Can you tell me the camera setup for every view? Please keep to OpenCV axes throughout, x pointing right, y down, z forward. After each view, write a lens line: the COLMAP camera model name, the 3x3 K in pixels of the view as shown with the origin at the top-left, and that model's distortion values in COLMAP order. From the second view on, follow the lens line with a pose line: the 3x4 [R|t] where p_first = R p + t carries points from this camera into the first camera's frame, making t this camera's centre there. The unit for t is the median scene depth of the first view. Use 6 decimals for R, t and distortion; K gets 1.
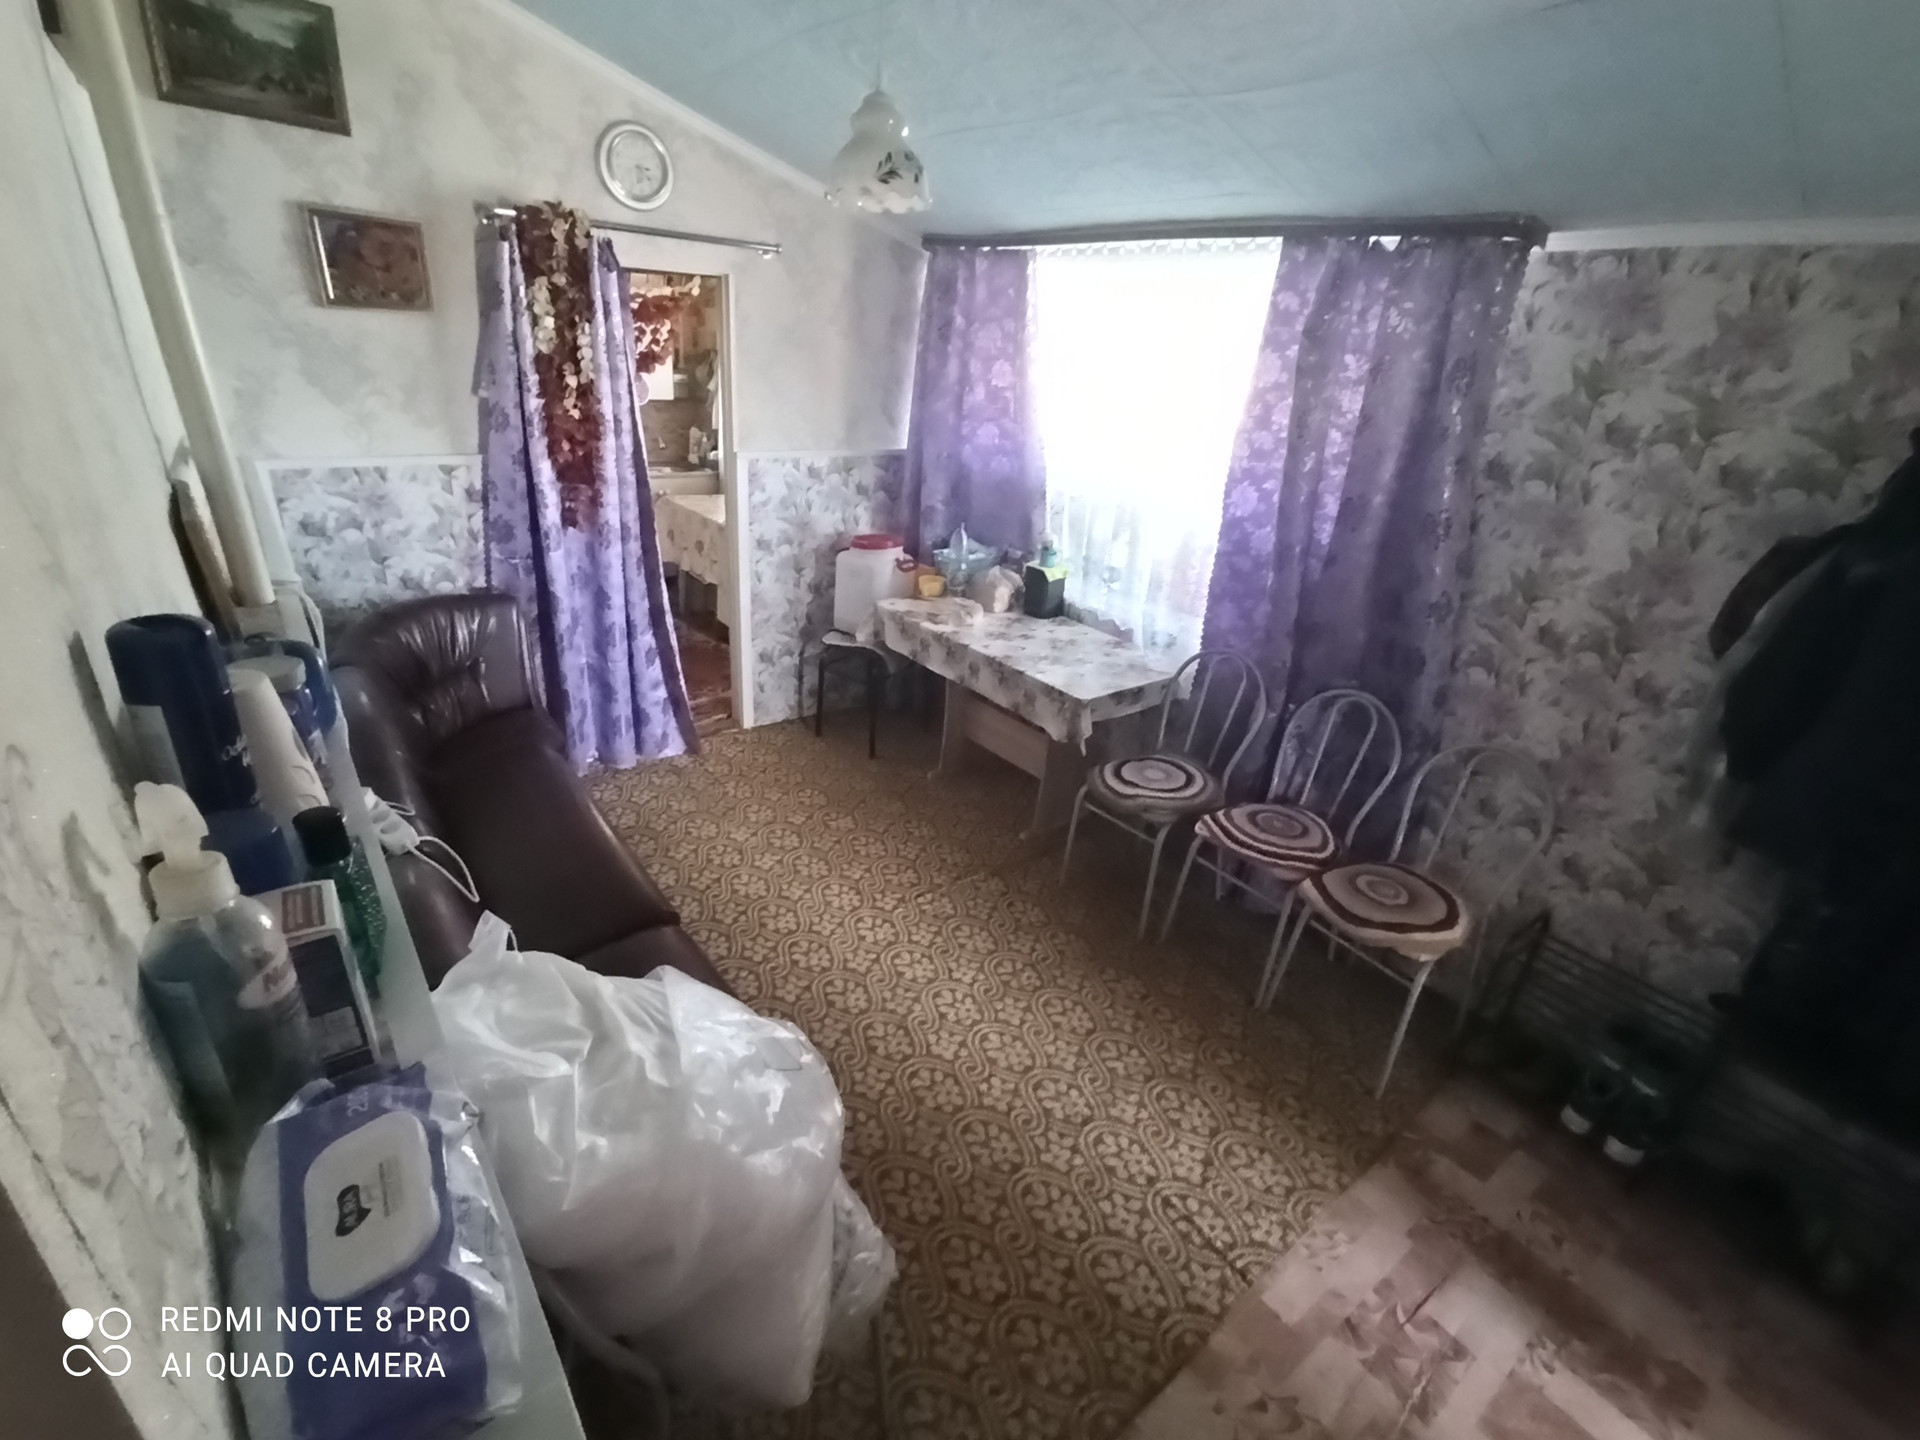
lens RADIAL K [[861.2, 0, 960.0], [0, 861.2, 720.0], [0, 0, 1]] dist [-0.078343, 0.044711]
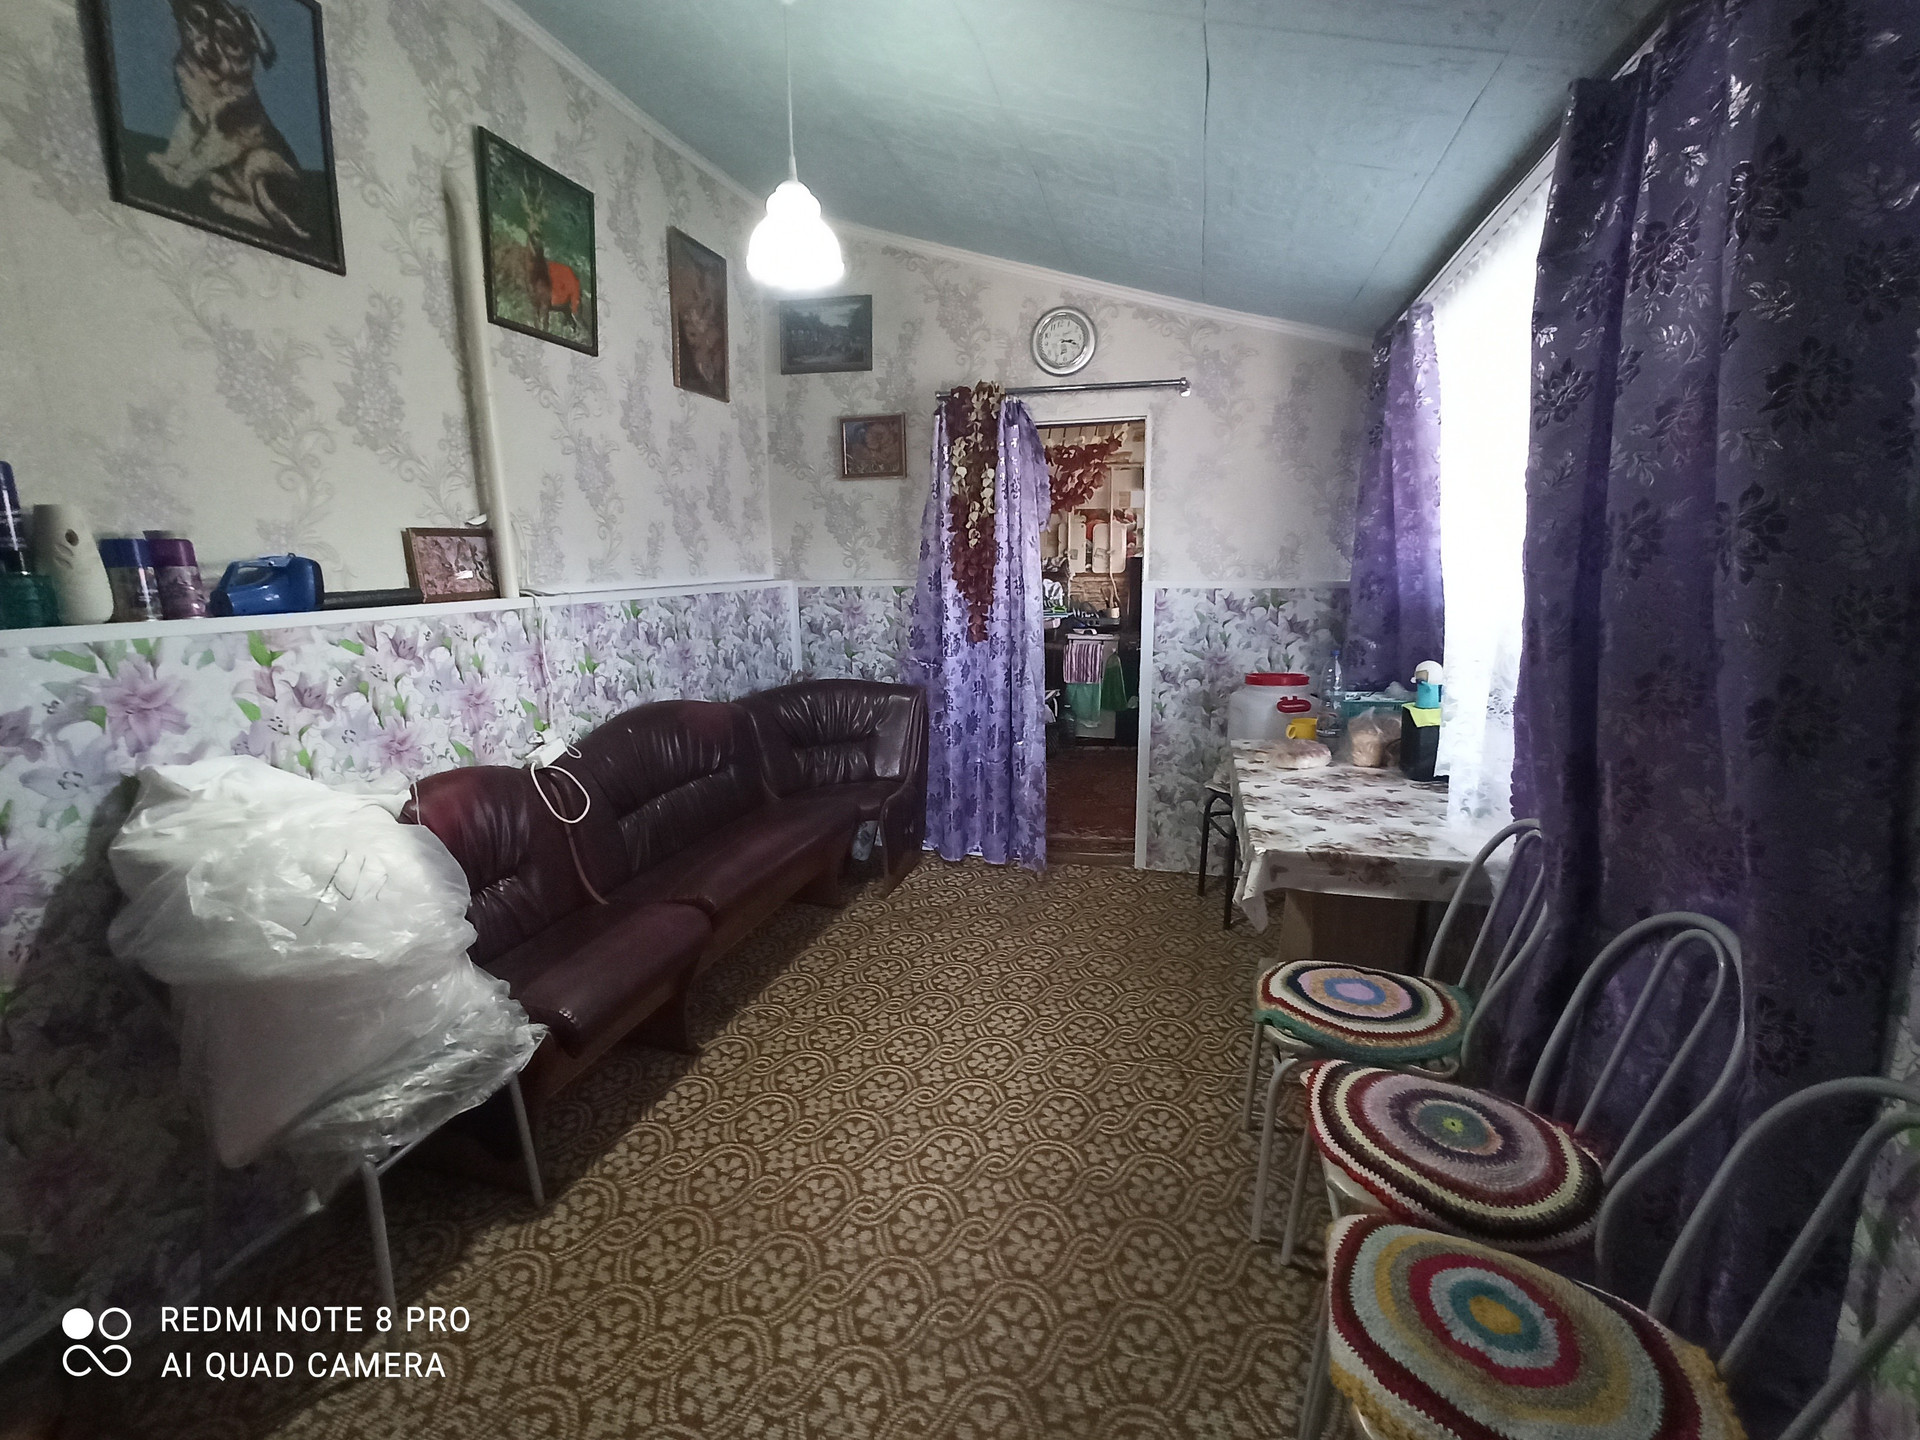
lens RADIAL K [[861.2, 0, 960.0], [0, 861.2, 720.0], [0, 0, 1]] dist [-0.078343, 0.044711]
pose [[0.593165, 0.069769, -0.802052, 0.528442], [-0.272154, 0.954966, -0.118203, 0.024588], [0.757686, 0.288395, 0.585441, 0.355126]]
